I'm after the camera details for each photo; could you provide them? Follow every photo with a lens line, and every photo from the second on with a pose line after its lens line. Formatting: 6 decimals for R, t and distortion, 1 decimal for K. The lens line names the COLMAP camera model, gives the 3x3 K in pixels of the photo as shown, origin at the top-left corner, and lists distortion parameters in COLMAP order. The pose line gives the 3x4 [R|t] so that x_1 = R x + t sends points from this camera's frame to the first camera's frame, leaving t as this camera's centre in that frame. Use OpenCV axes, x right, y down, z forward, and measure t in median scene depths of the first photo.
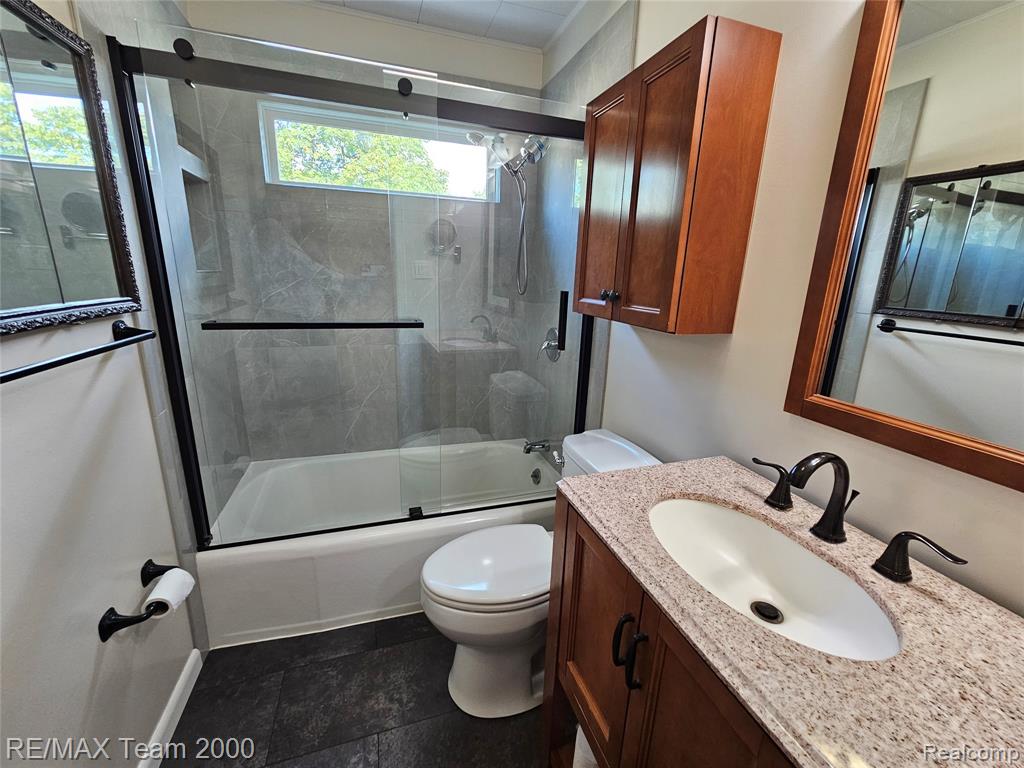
lens RADIAL K [[418.6, 0, 511.0], [0, 418.6, 384.1], [0, 0, 1]] dist [-0.002625, 0.000995]
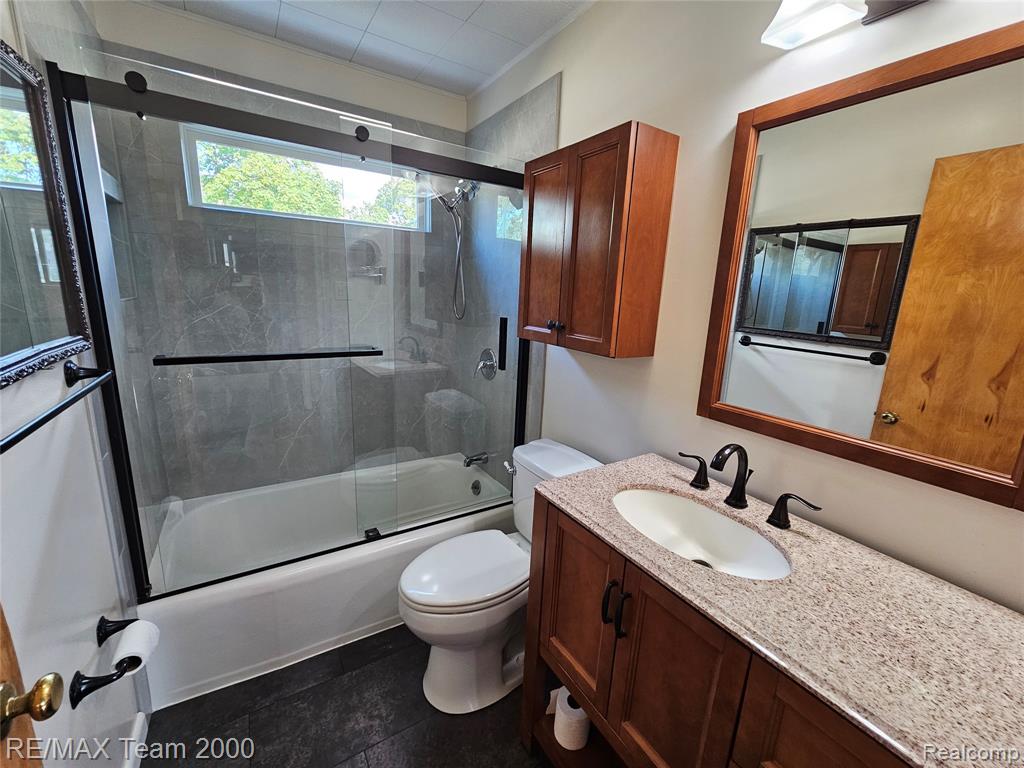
lens RADIAL K [[415.0, 0, 512.0], [0, 415.0, 384.0], [0, 0, 1]] dist [-0.001657, 0.000037]
pose [[0.971541, -0.043364, 0.232867, -0.155467], [0.050306, 0.998447, -0.023955, -0.022942], [-0.231466, 0.034988, 0.972214, -0.104270]]
